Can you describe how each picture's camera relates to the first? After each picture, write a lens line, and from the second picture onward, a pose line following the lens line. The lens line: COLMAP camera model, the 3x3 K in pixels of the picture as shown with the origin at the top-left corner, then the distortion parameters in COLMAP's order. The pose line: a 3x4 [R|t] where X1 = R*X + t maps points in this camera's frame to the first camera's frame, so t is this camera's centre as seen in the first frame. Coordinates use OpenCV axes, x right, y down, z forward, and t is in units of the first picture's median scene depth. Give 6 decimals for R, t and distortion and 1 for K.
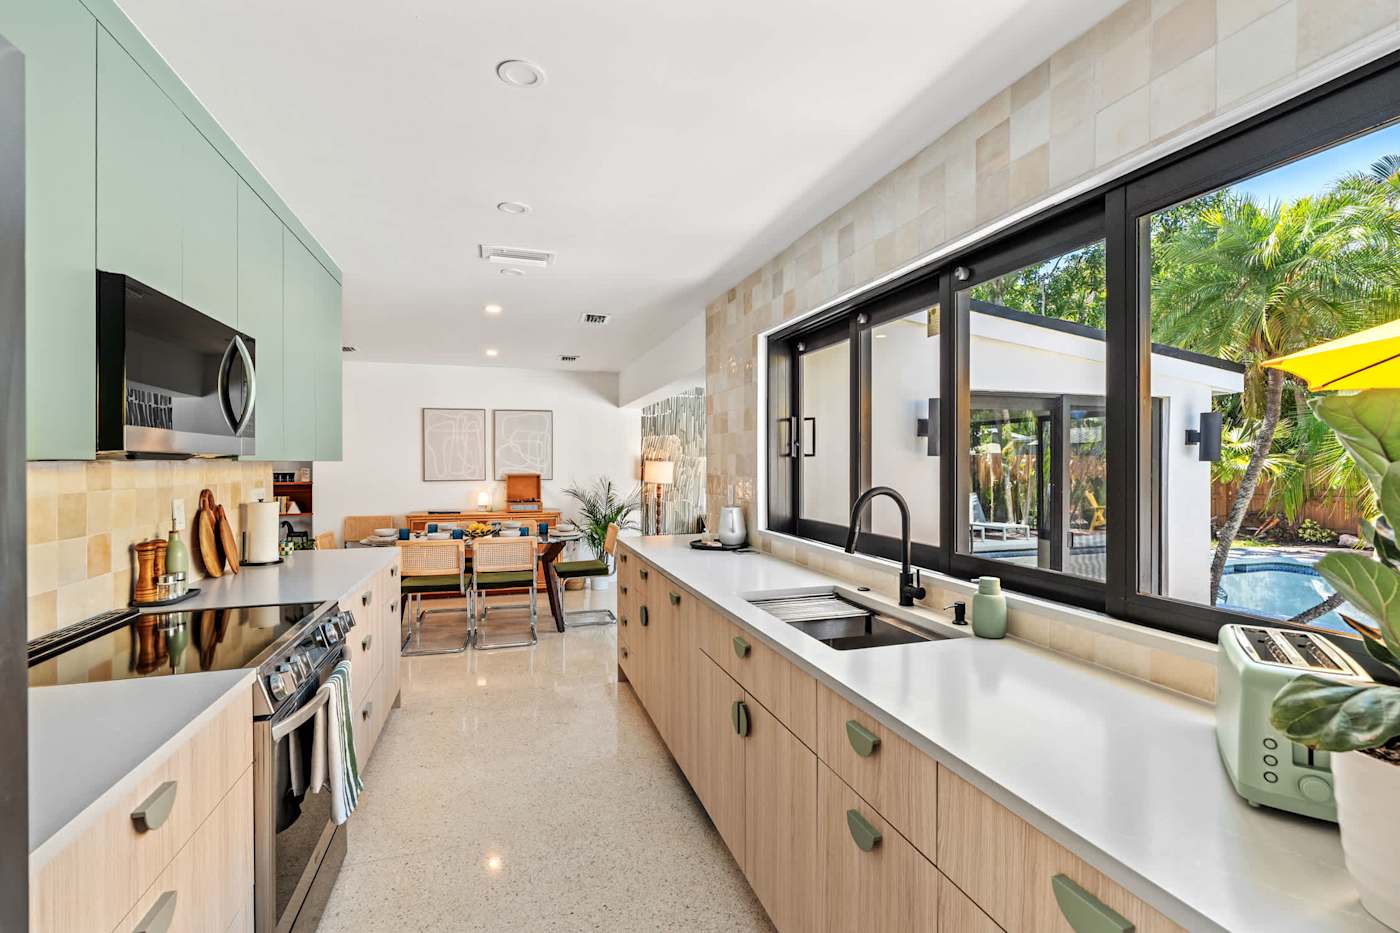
lens RADIAL K [[631.4, 0, 703.3], [0, 631.4, 467.4], [0, 0, 1]] dist [-0.005876, 0.002092]
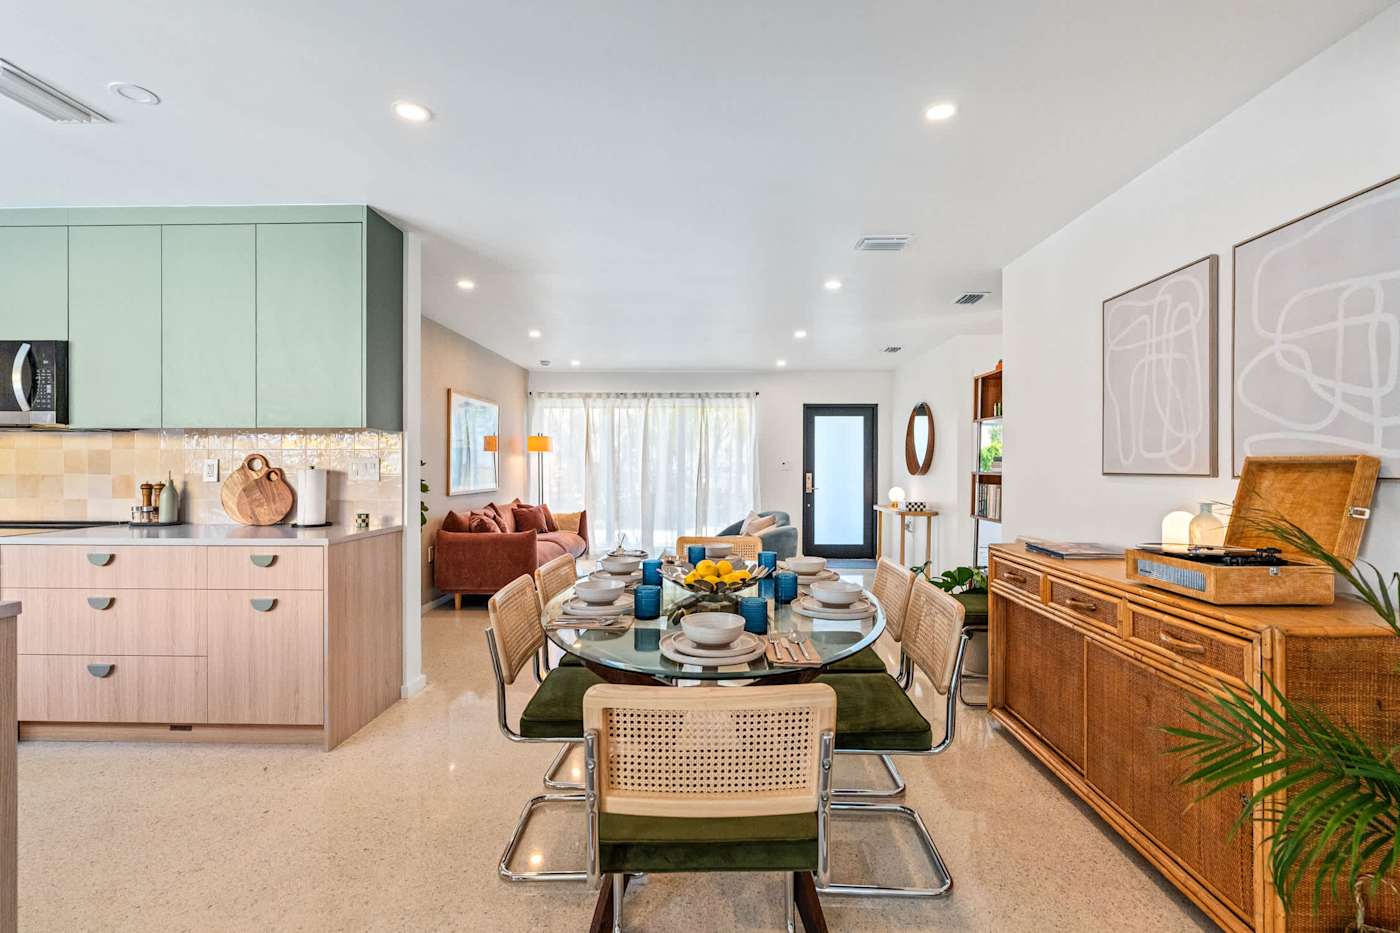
lens RADIAL K [[631.4, 0, 698.4], [0, 631.4, 466.7], [0, 0, 1]] dist [-0.005876, 0.002092]
pose [[-0.324566, 0.004895, -0.945850, 0.039713], [-0.006850, 0.999948, 0.007526, 0.014451], [0.945838, 0.008922, -0.324516, 0.863931]]
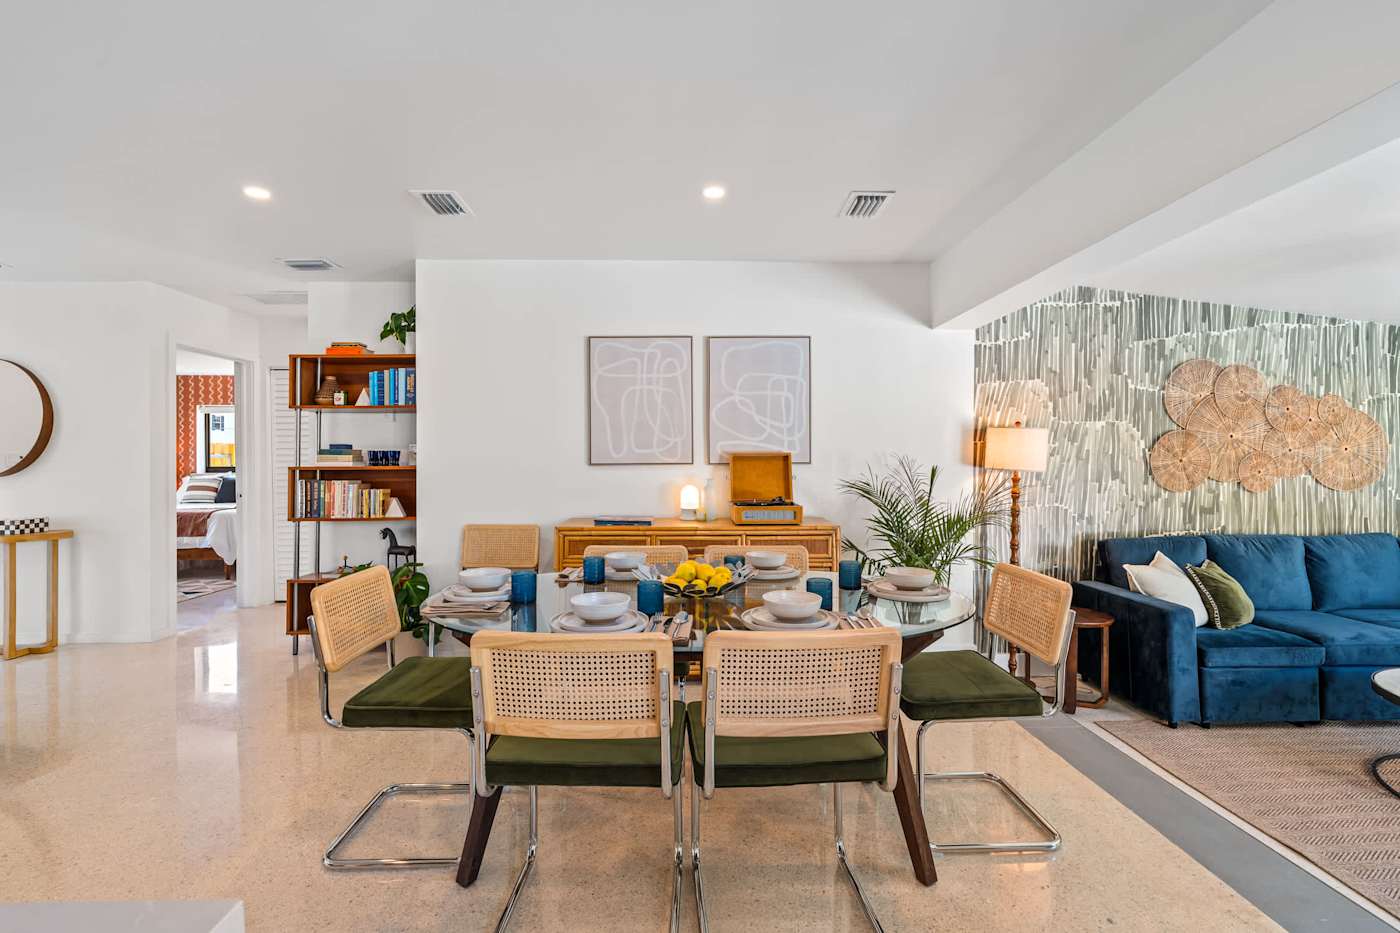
lens RADIAL K [[610.4, 0, 698.9], [0, 610.4, 469.3], [0, 0, 1]] dist [0.000187, 0.000073]
pose [[0.961751, 0.001669, -0.273922, -0.193896], [-0.000599, 0.999992, 0.003990, 0.022986], [0.273926, -0.003673, 0.961744, 0.487214]]
